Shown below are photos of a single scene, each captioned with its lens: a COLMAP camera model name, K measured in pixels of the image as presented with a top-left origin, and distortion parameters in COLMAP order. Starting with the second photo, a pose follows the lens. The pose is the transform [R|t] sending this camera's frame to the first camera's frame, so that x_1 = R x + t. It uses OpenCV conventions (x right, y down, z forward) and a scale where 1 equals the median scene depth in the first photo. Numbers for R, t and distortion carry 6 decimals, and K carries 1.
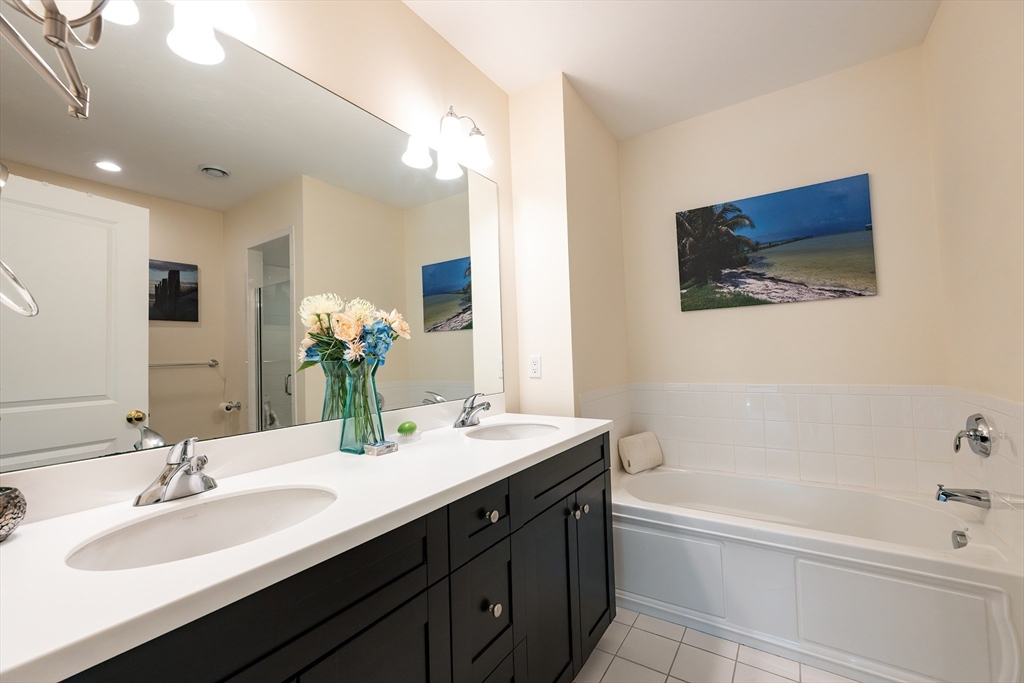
lens RADIAL K [[415.4, 0, 509.1], [0, 415.4, 337.0], [0, 0, 1]] dist [-0.000576, -0.000064]
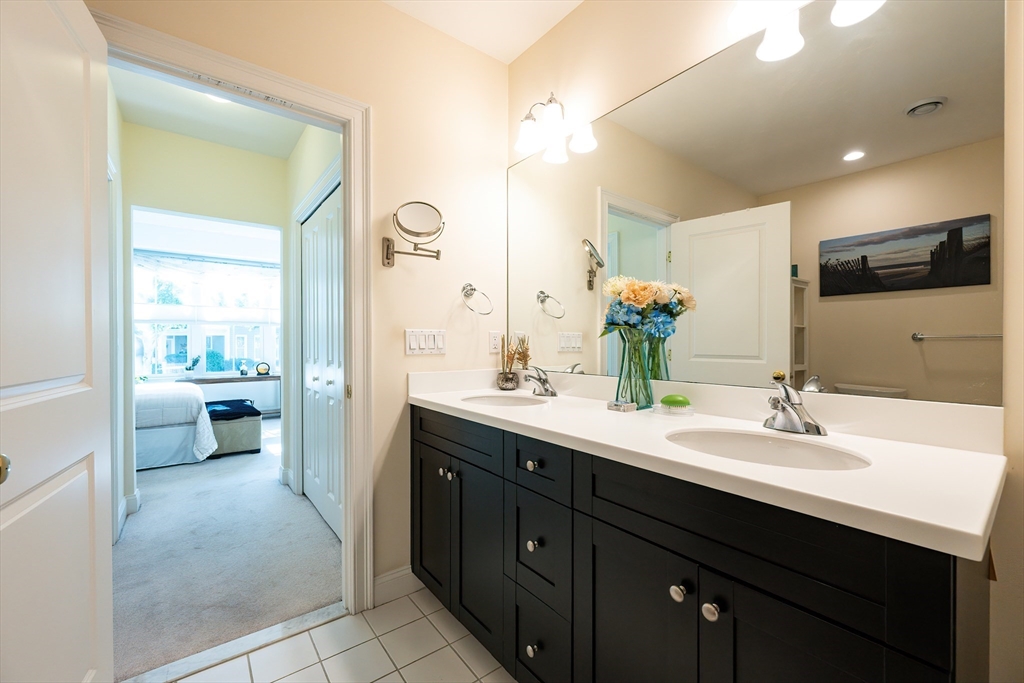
lens RADIAL K [[406.6, 0, 512.0], [0, 406.6, 341.5], [0, 0, 1]] dist [-0.001703, -0.000112]
pose [[-0.315527, 0.029849, -0.948447, 0.303829], [0.044192, 0.998883, 0.016734, 0.020446], [0.947887, -0.036634, -0.316494, 0.388636]]
